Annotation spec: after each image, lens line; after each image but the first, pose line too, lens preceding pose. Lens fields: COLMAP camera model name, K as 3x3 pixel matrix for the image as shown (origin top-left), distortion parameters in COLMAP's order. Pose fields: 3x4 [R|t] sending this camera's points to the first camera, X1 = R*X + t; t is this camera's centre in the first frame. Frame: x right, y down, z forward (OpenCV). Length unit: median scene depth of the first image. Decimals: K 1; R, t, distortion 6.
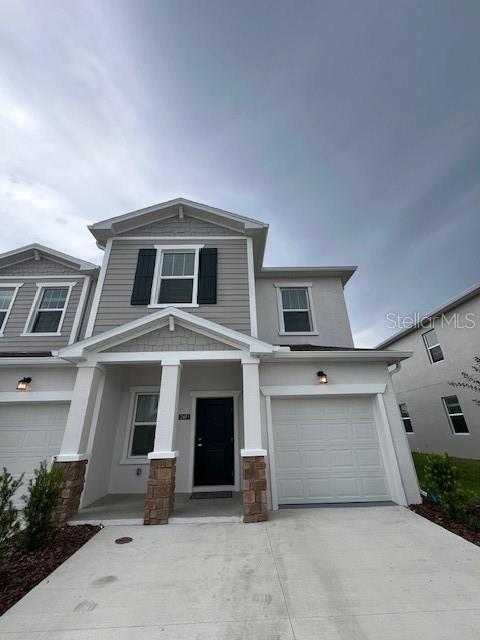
lens RADIAL K [[257.9, 0, 242.3], [0, 257.9, 320.2], [0, 0, 1]] dist [-0.000399, 0.000238]
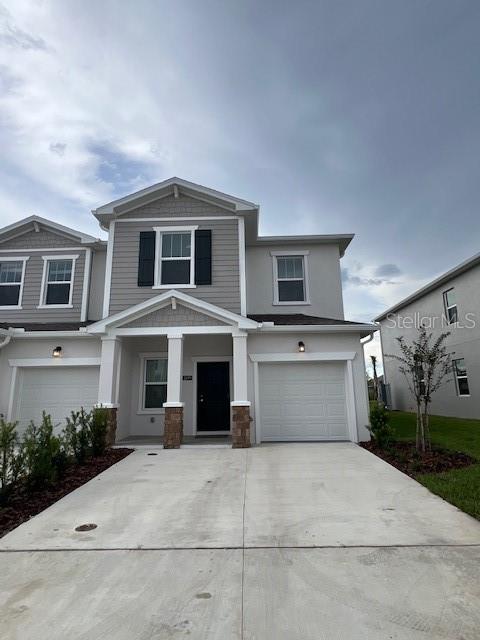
lens RADIAL K [[349.0, 0, 242.6], [0, 349.0, 320.8], [0, 0, 1]] dist [-0.000296, 0.005908]
pose [[0.999042, -0.003079, -0.043659, 0.108183], [0.011424, 0.981286, 0.192217, -0.205101], [0.042250, -0.192531, 0.980381, -0.556320]]
